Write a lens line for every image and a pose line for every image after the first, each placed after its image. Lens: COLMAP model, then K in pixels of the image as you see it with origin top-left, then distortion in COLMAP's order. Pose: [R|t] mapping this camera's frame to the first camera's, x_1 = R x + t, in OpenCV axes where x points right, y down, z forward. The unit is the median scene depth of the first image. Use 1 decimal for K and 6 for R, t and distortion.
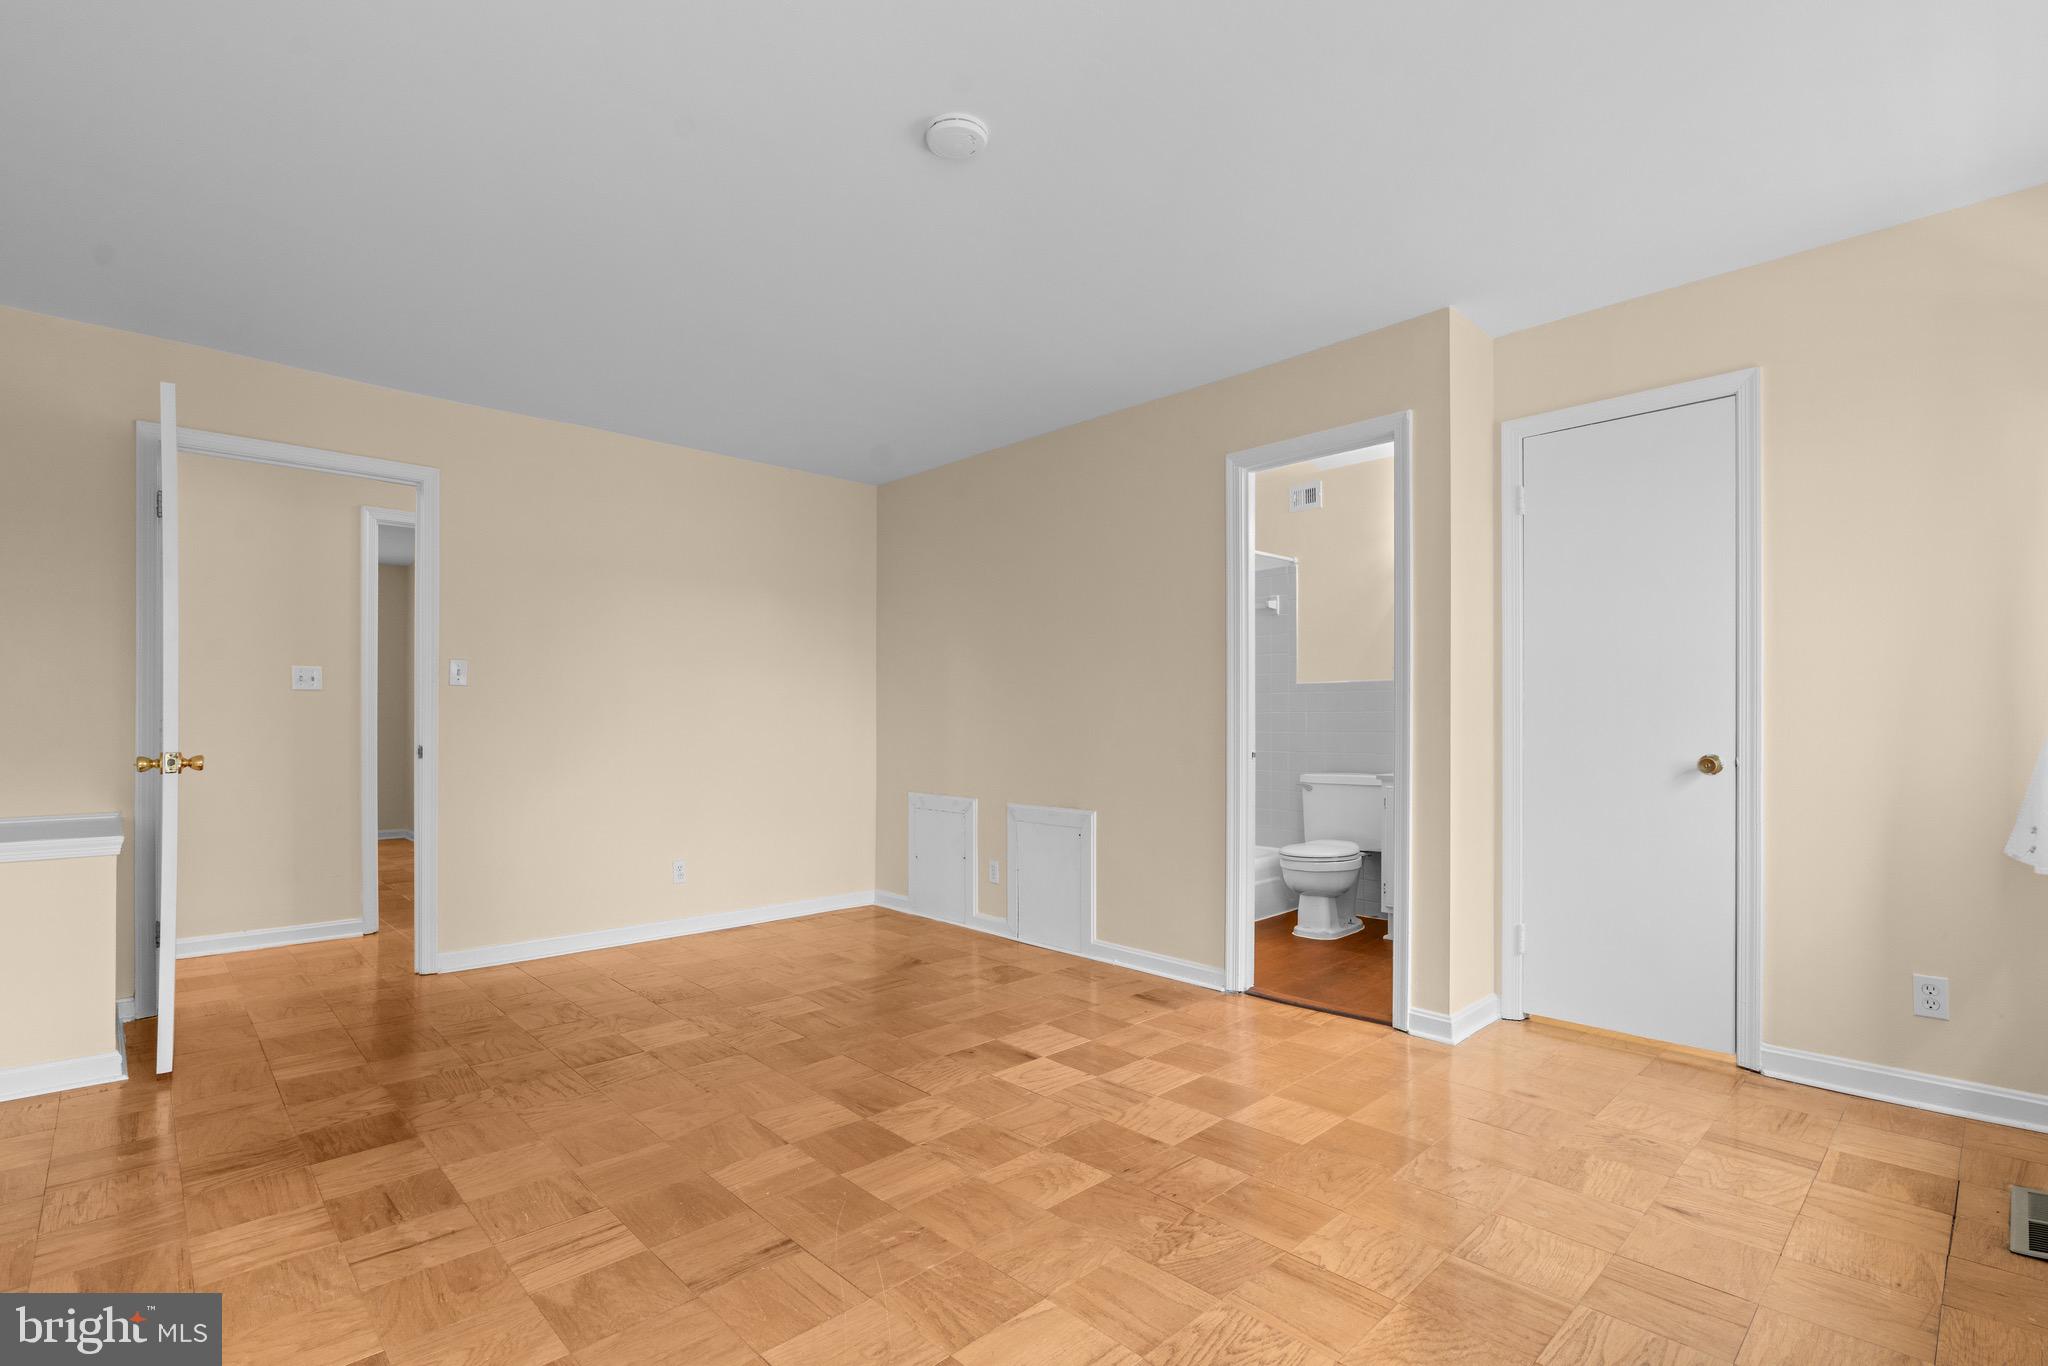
lens RADIAL K [[939.9, 0, 1020.2], [0, 939.9, 696.7], [0, 0, 1]] dist [-0.000222, -0.000031]
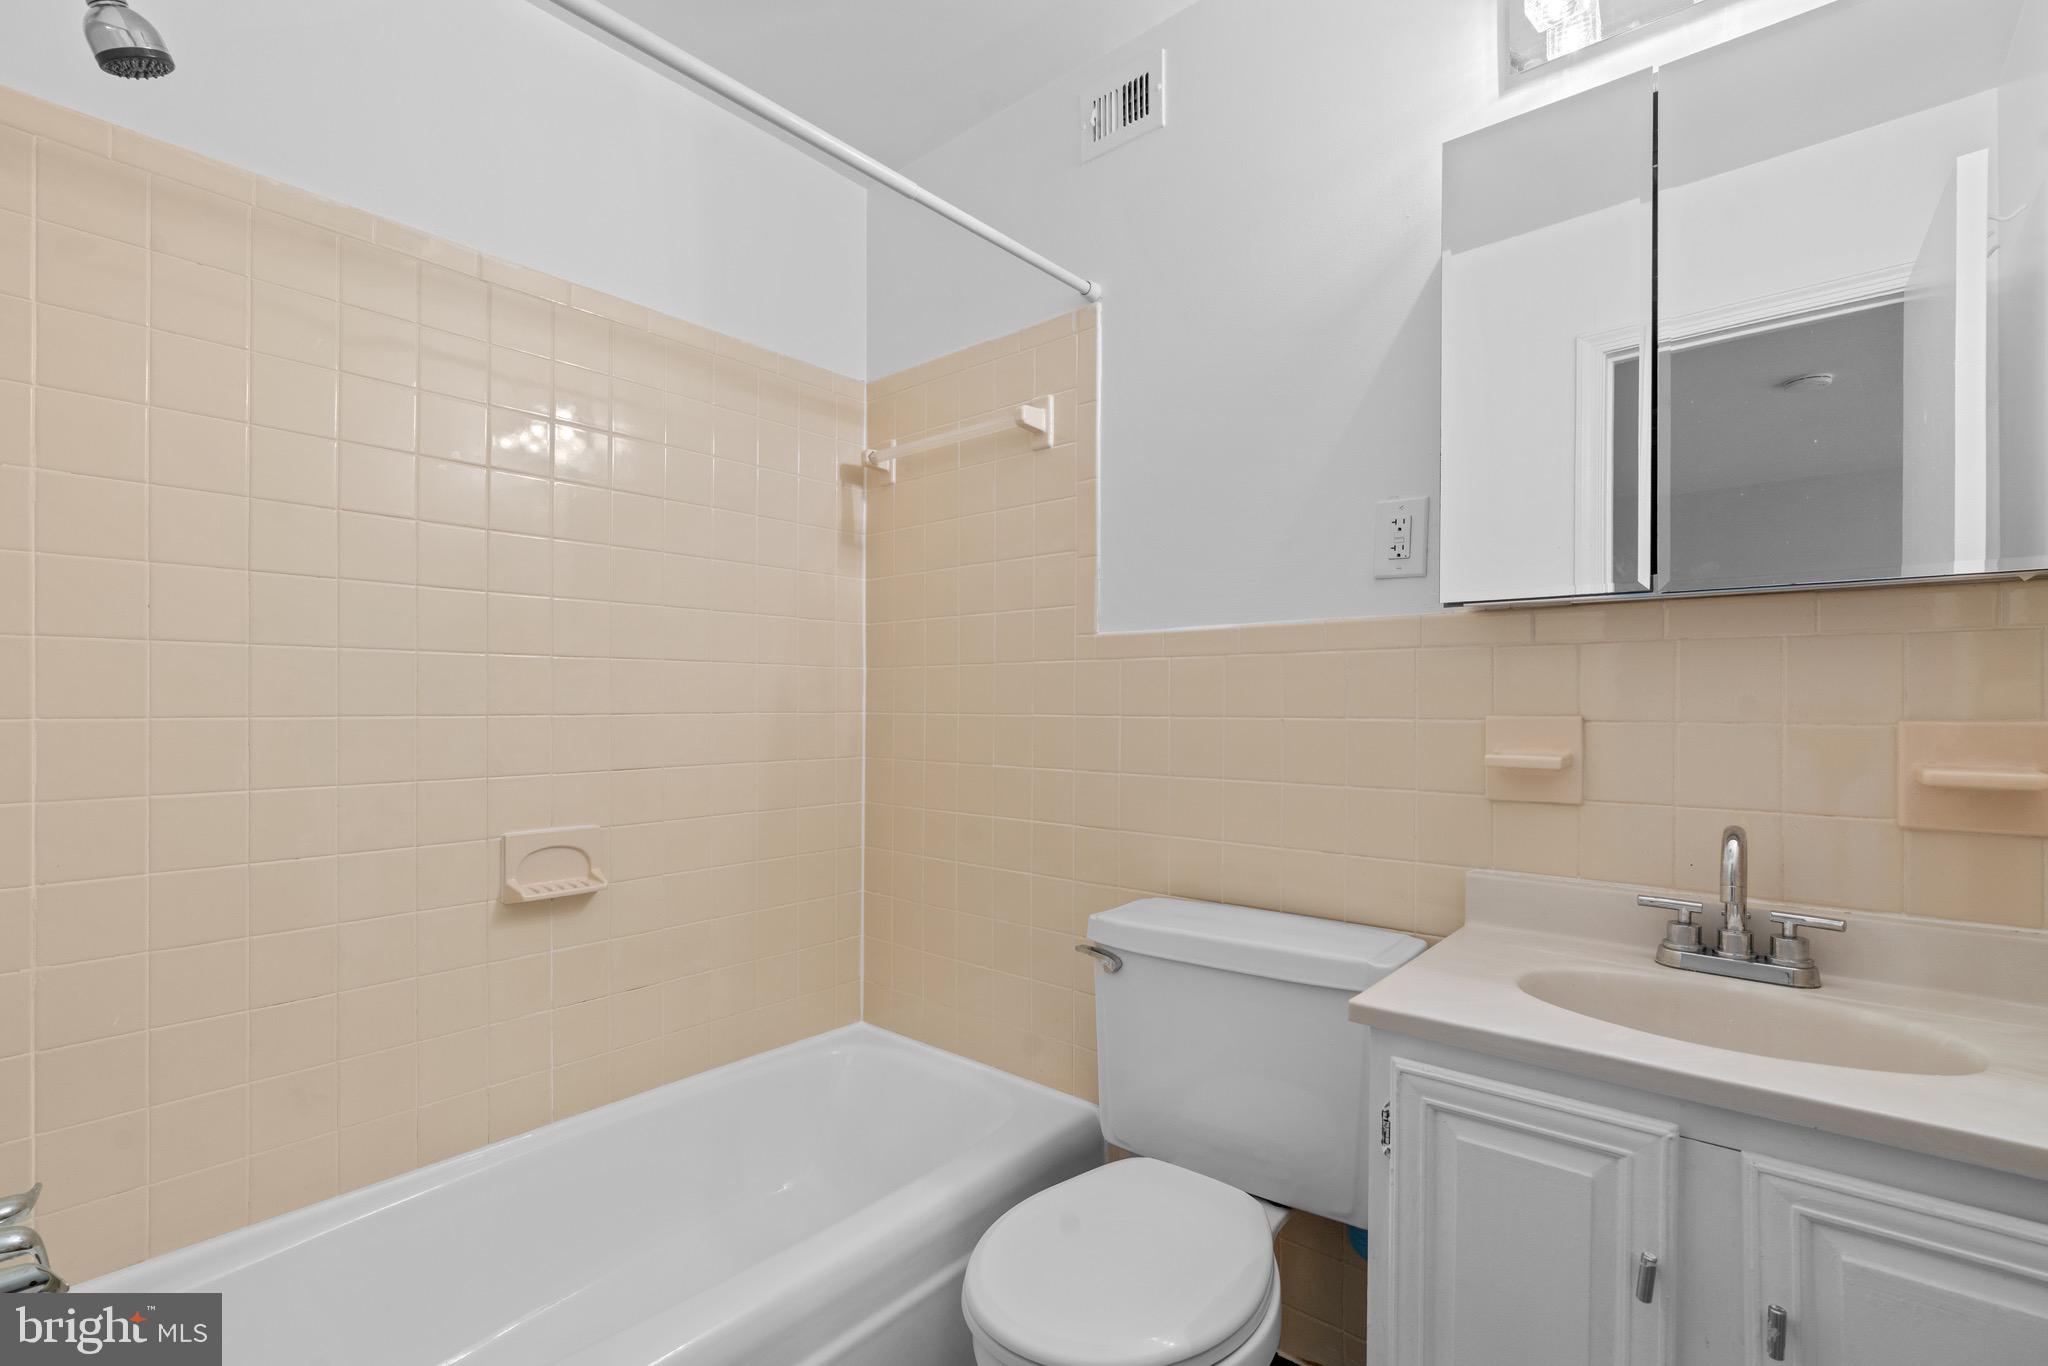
lens RADIAL K [[939.9, 0, 1026.8], [0, 939.9, 690.1], [0, 0, 1]] dist [-0.000222, -0.000031]
pose [[0.993846, -0.000299, 0.110770, 0.227346], [-0.000319, 0.999984, 0.005561, 0.003751], [-0.110770, -0.005562, 0.993831, 0.648495]]
